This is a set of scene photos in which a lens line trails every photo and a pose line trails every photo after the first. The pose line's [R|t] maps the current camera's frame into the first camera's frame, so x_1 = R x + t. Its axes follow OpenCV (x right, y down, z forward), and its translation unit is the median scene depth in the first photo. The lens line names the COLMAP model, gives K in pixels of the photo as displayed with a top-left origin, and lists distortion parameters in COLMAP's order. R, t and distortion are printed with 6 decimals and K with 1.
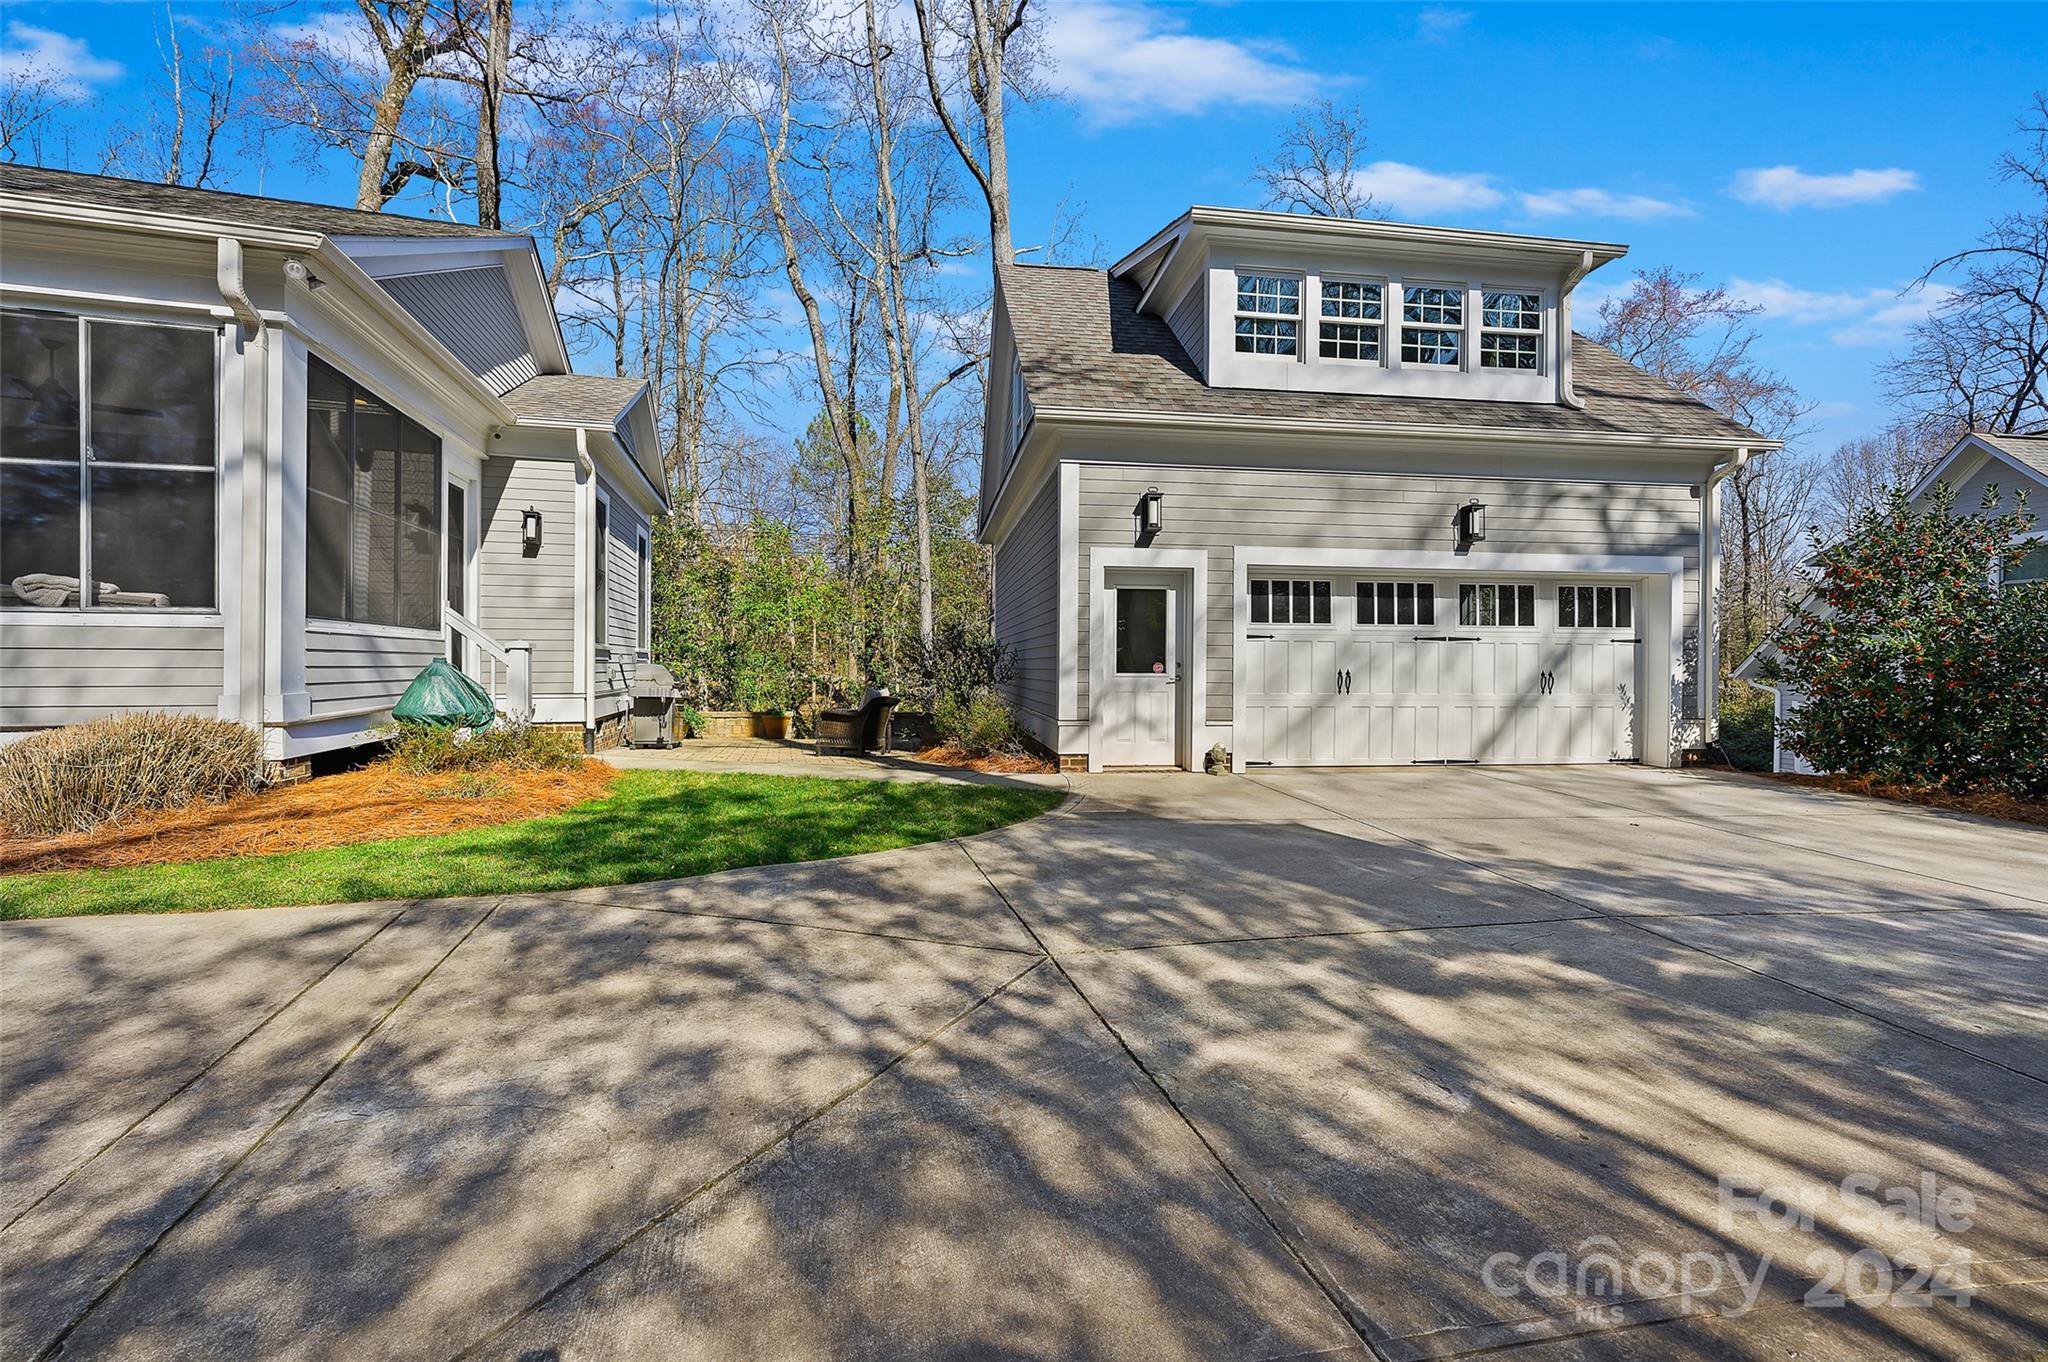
lens RADIAL K [[843.0, 0, 1033.0], [0, 843.0, 666.9], [0, 0, 1]] dist [0.000603, 0.000386]
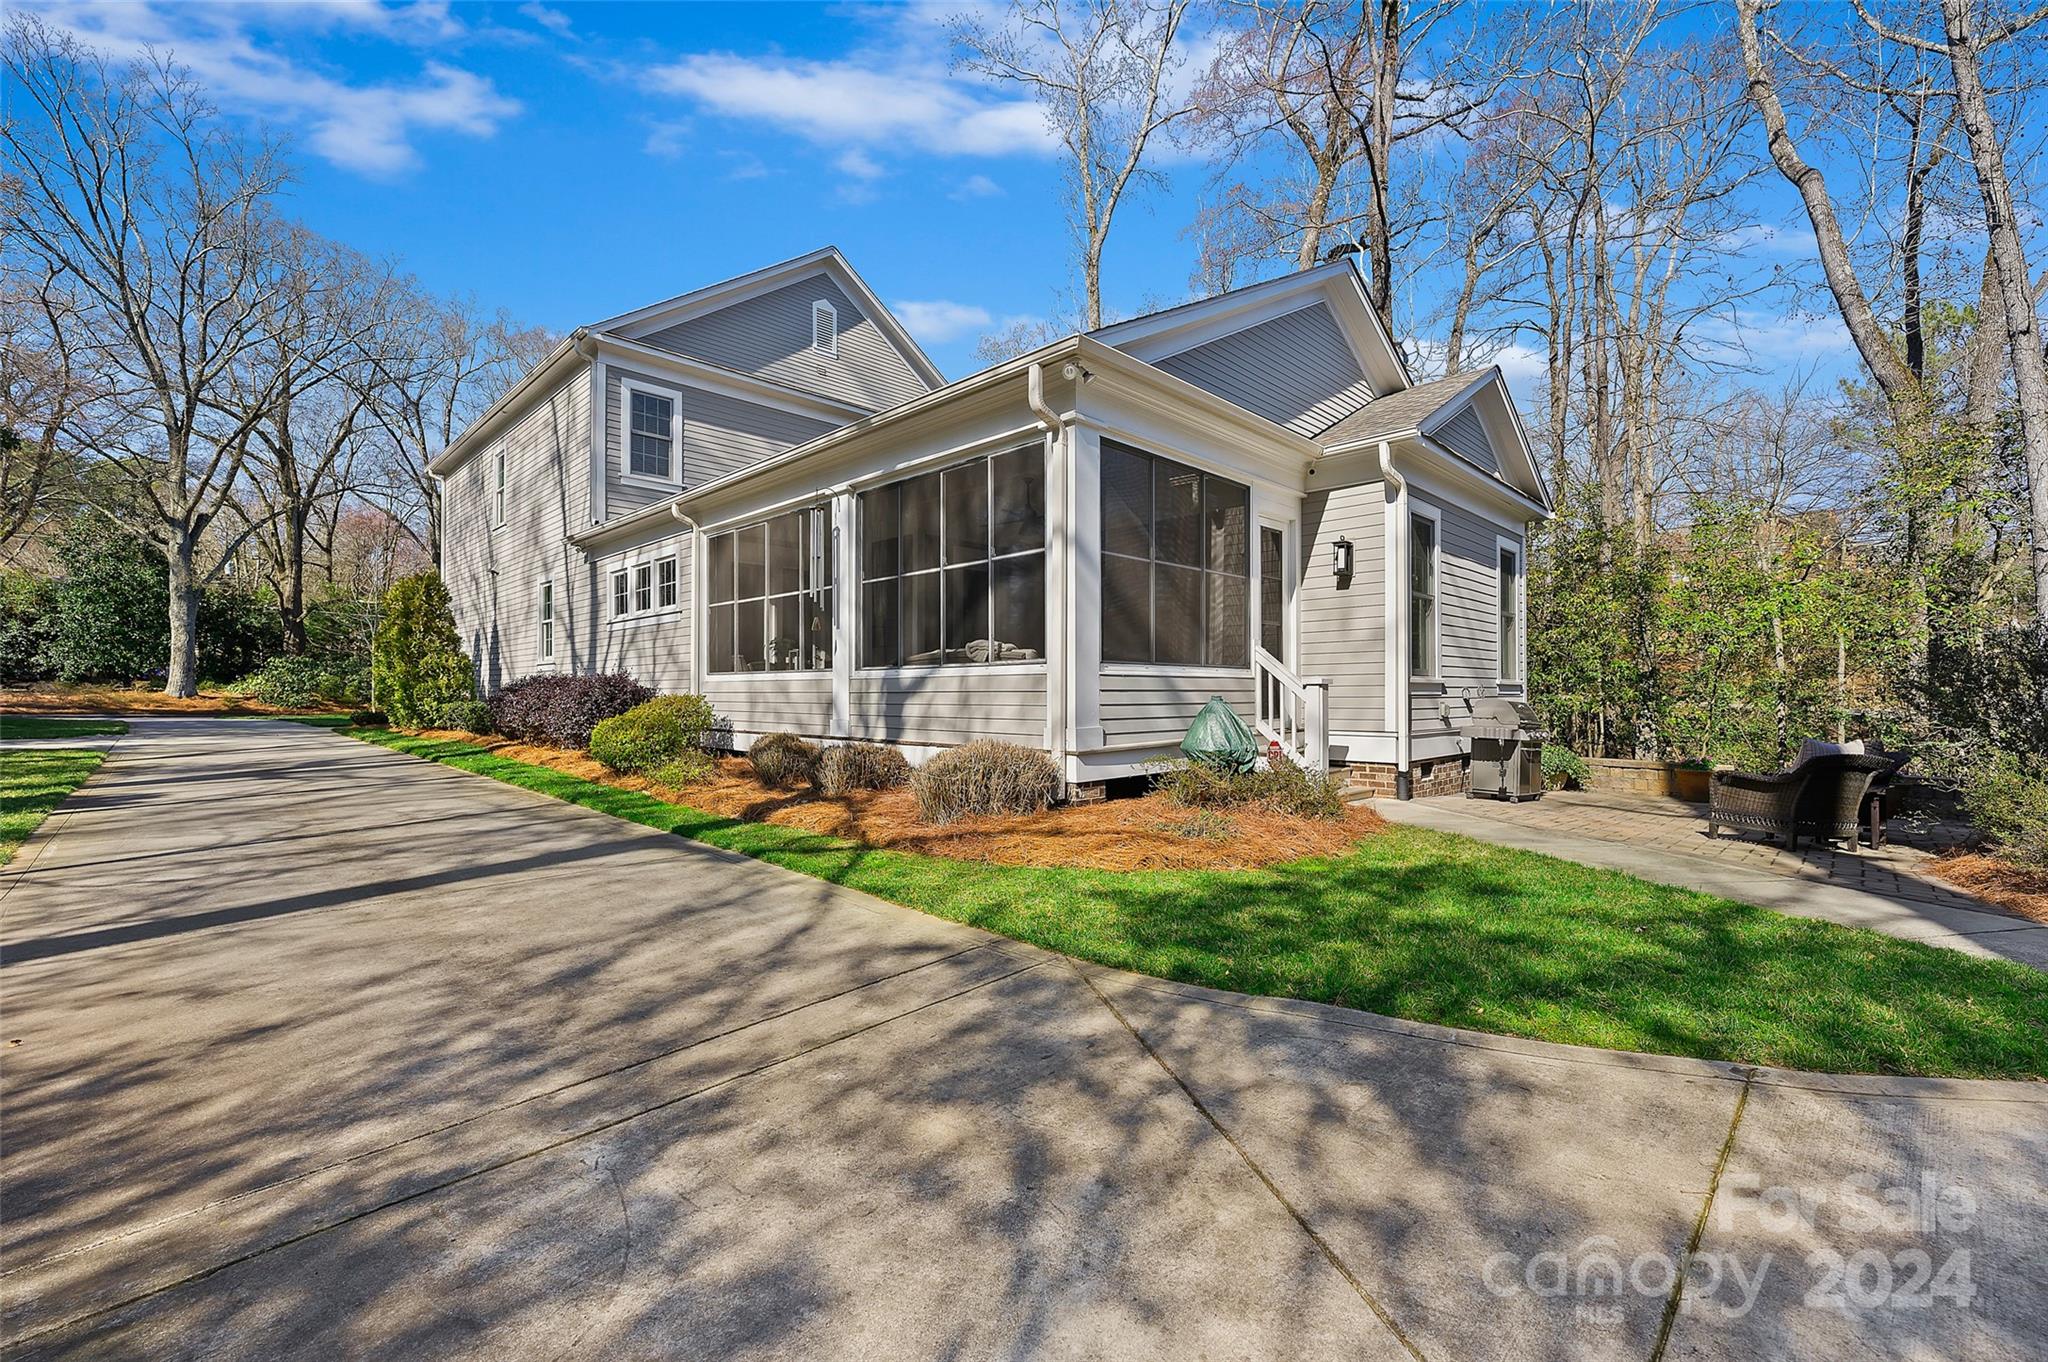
lens RADIAL K [[847.7, 0, 1009.6], [0, 847.7, 688.0], [0, 0, 1]] dist [-0.002471, -0.000414]
pose [[0.475961, -0.009329, -0.879417, 0.123570], [0.000858, 0.999948, -0.010144, -0.012483], [0.879466, 0.004074, 0.475945, 0.343849]]
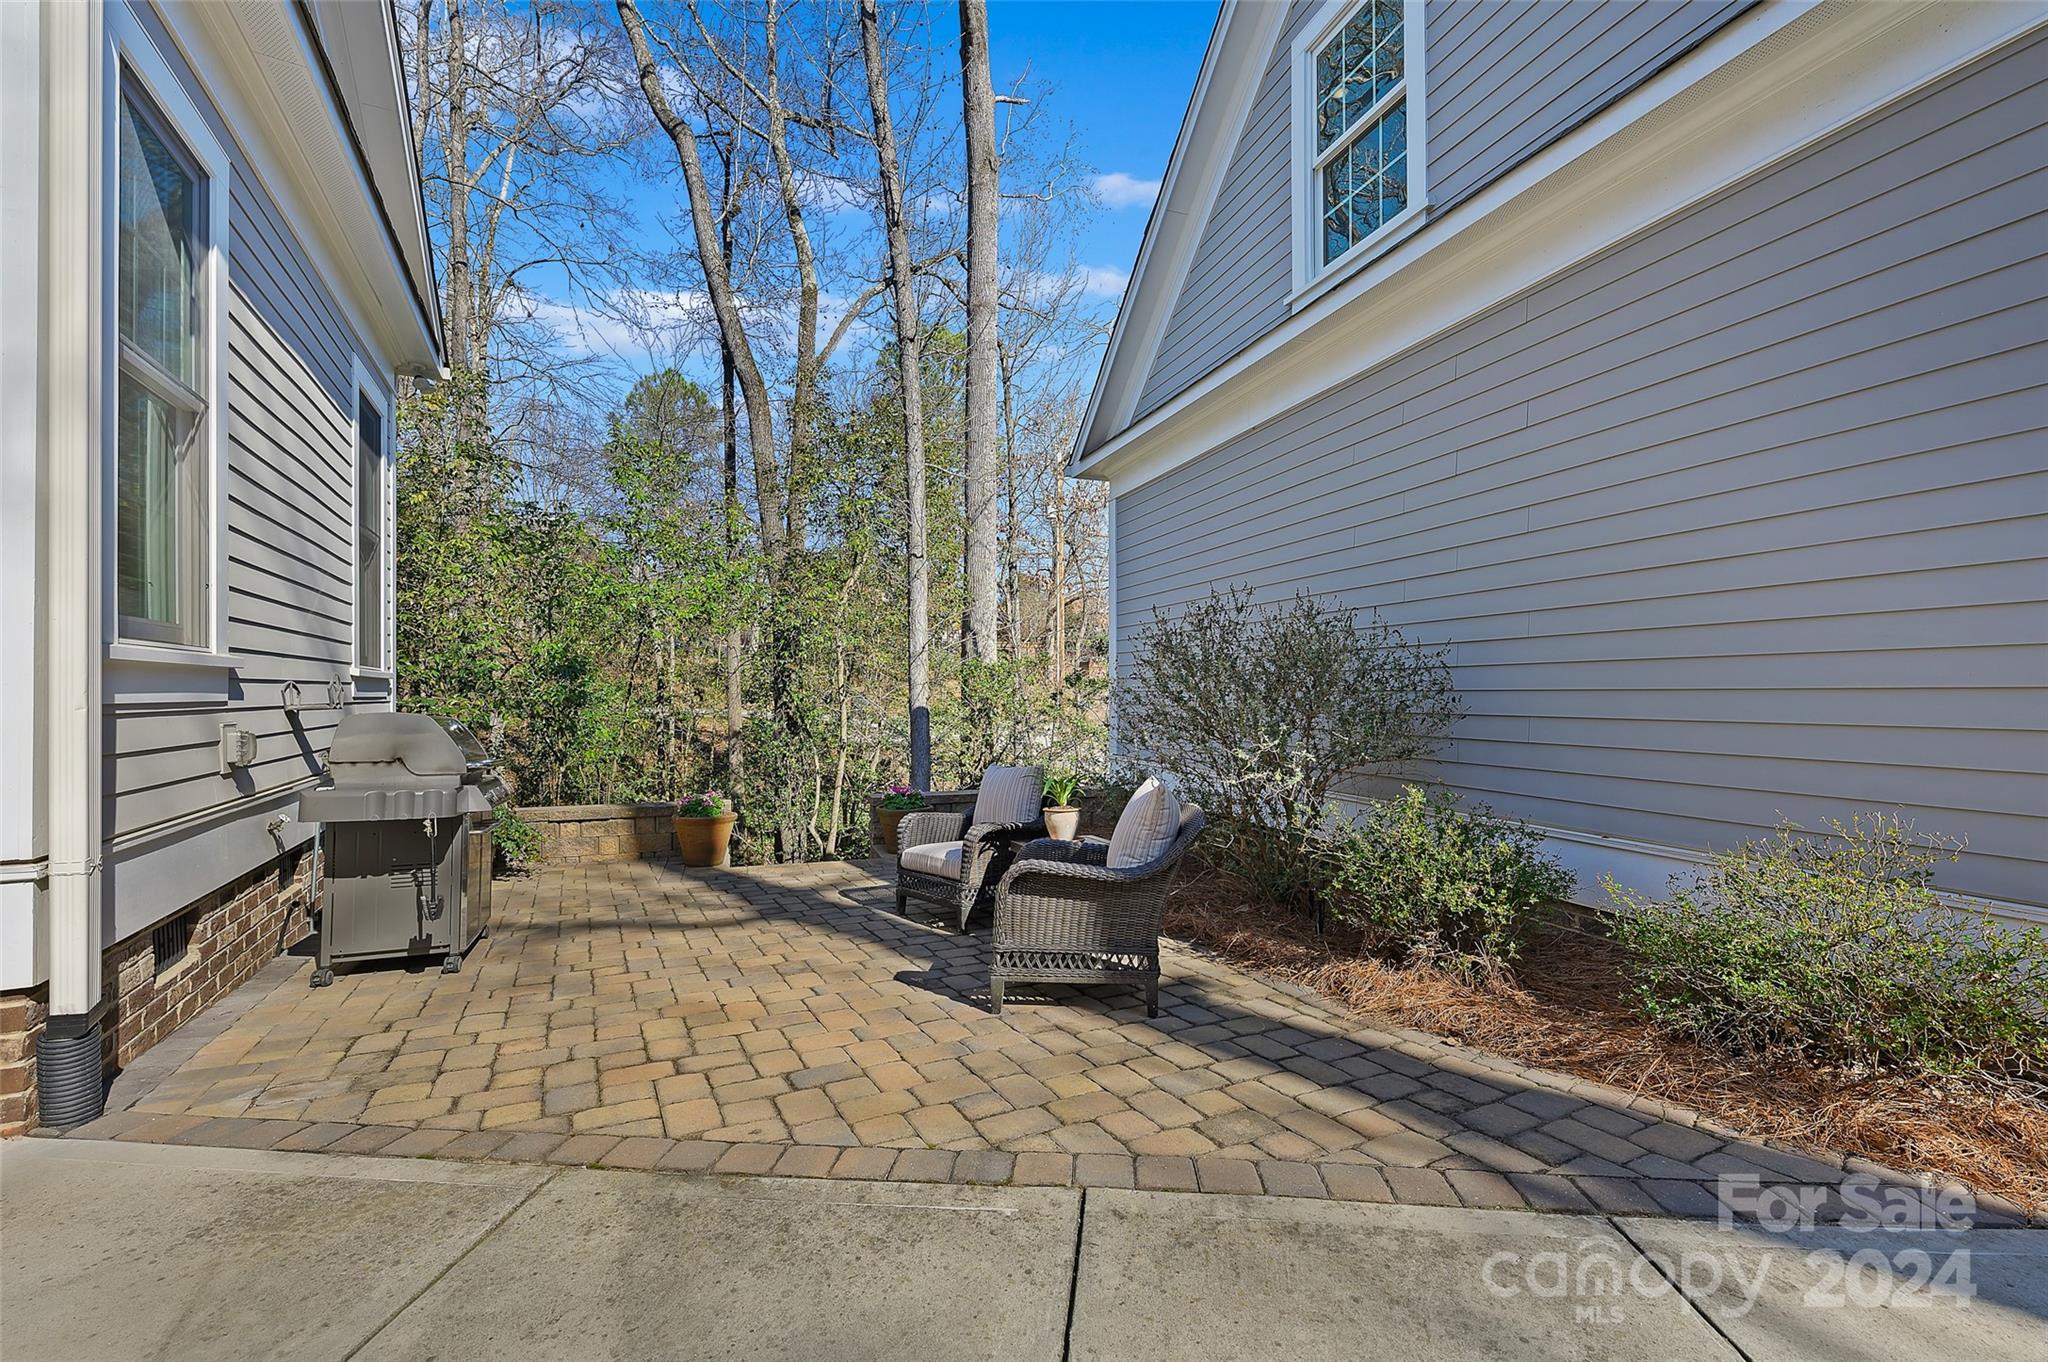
lens RADIAL K [[847.7, 0, 1009.6], [0, 847.7, 688.0], [0, 0, 1]] dist [-0.002471, -0.000414]
pose [[0.980607, -0.002484, 0.195970, -0.562088], [0.004663, 0.999932, -0.010659, -0.016033], [-0.195931, 0.011367, 0.980552, 1.262848]]
